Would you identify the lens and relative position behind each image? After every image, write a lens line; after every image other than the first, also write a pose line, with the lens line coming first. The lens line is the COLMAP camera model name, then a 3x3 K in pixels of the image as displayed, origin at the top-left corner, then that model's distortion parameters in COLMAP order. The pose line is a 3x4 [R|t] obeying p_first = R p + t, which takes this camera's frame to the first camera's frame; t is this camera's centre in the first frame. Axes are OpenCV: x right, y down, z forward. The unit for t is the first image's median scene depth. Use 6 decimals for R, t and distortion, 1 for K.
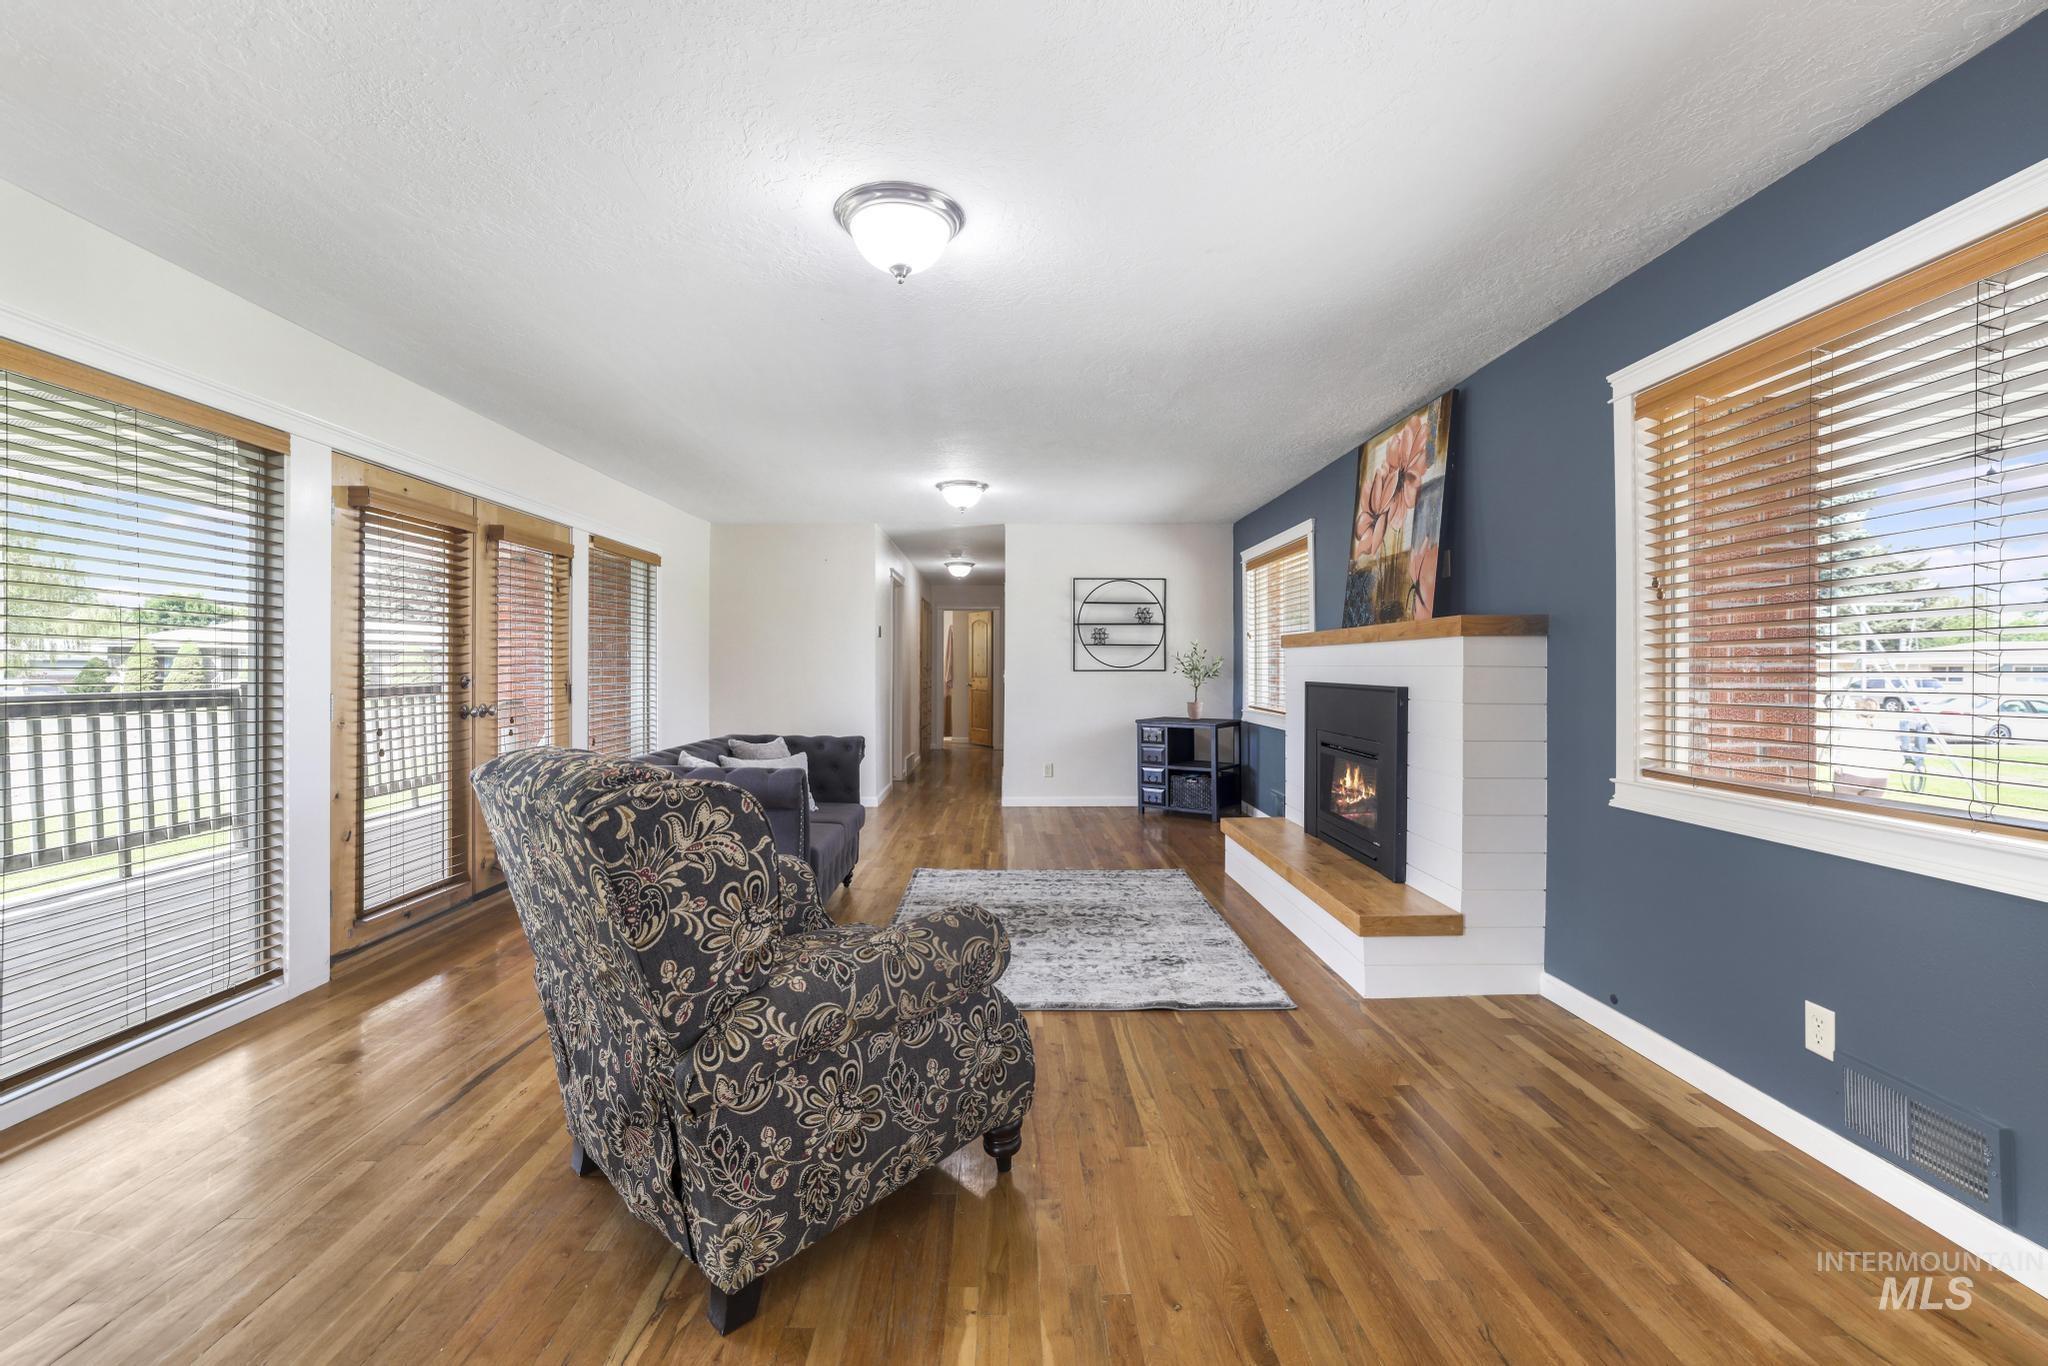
lens RADIAL K [[889.7, 0, 1028.2], [0, 889.7, 669.1], [0, 0, 1]] dist [-0.024234, 0.010791]
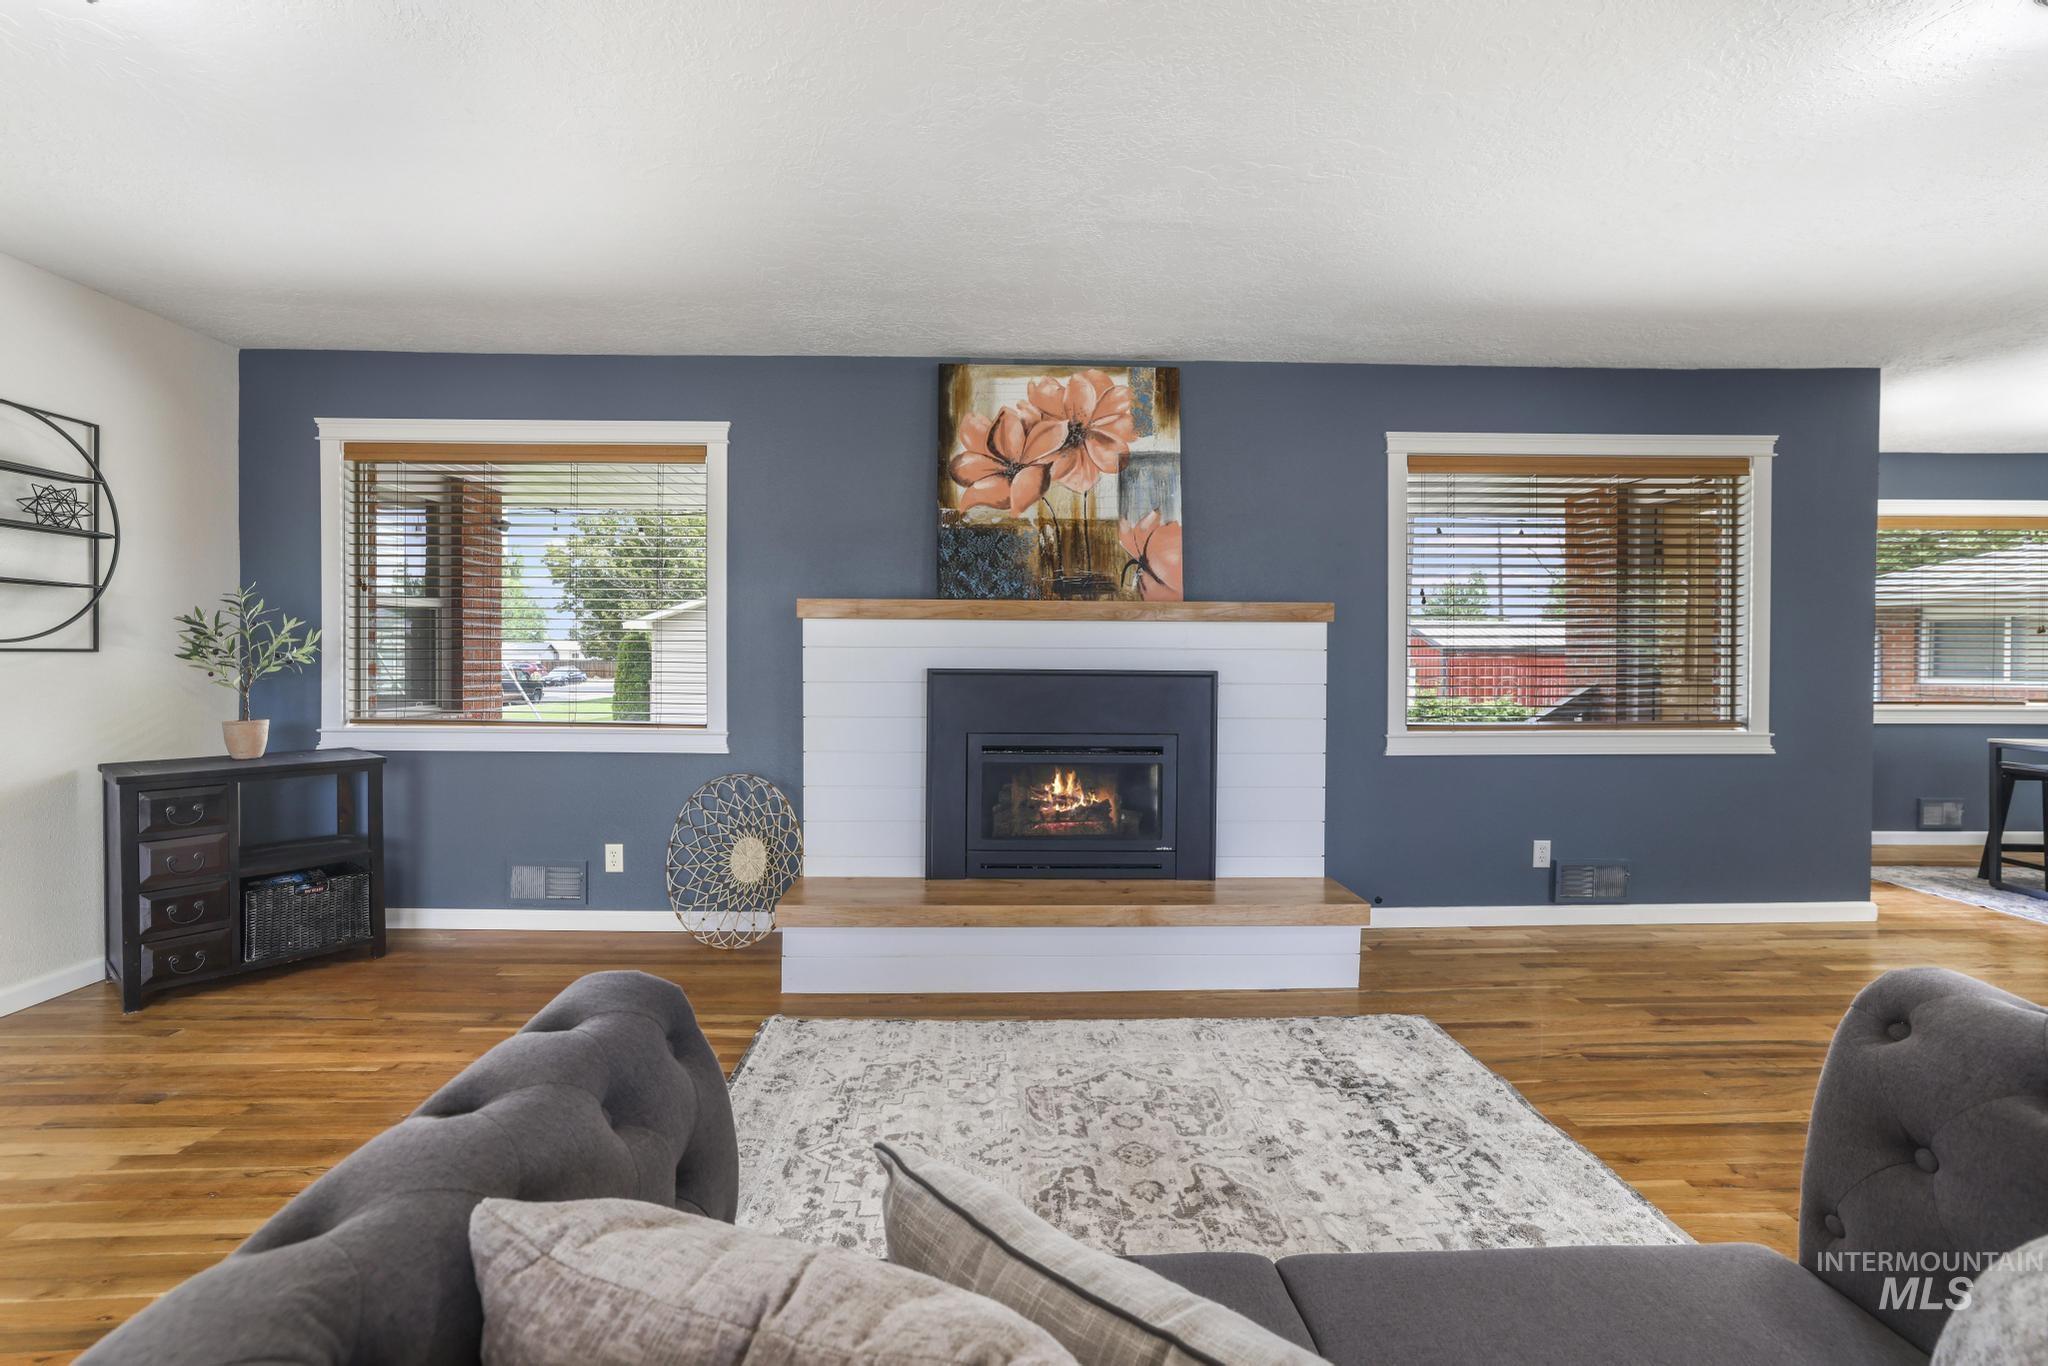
lens RADIAL K [[889.7, 0, 1013.7], [0, 889.7, 664.6], [0, 0, 1]] dist [-0.024234, 0.010791]
pose [[-0.004760, -0.008275, 0.999954, -0.462583], [-0.003595, 0.999959, 0.008258, 0.005803], [-0.999982, -0.003555, -0.004790, 1.078274]]
